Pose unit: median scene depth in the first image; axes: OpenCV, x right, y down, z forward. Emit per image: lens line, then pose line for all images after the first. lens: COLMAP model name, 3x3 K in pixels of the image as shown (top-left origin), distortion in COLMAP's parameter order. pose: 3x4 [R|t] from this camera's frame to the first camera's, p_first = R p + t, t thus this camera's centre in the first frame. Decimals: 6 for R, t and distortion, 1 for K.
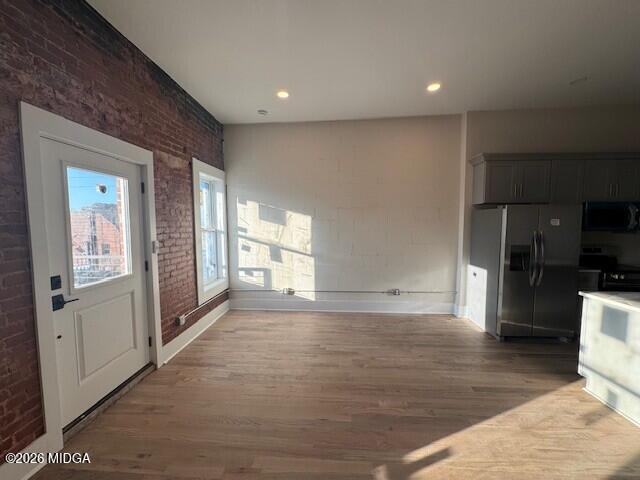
lens RADIAL K [[253.4, 0, 320.0], [0, 253.4, 240.0], [0, 0, 1]] dist [0.000023, 0.000412]
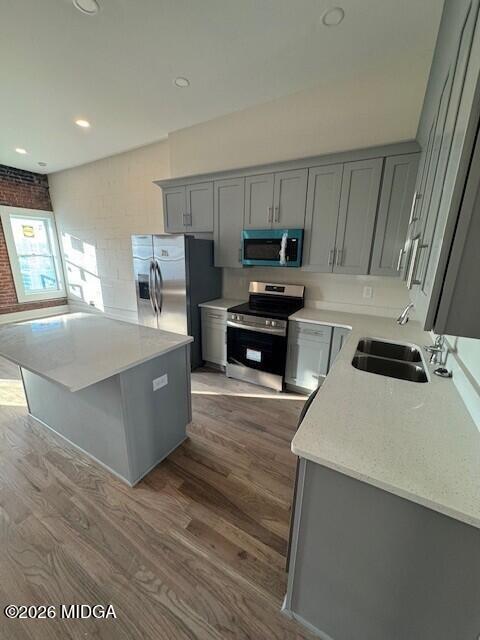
lens RADIAL K [[254.9, 0, 240.6], [0, 254.9, 321.3], [0, 0, 1]] dist [-0.001004, 0.000084]
pose [[0.888598, 0.134606, -0.438492, 1.200080], [-0.050396, 0.978835, 0.198351, -0.014049], [0.455910, -0.154156, 0.876574, 0.161249]]
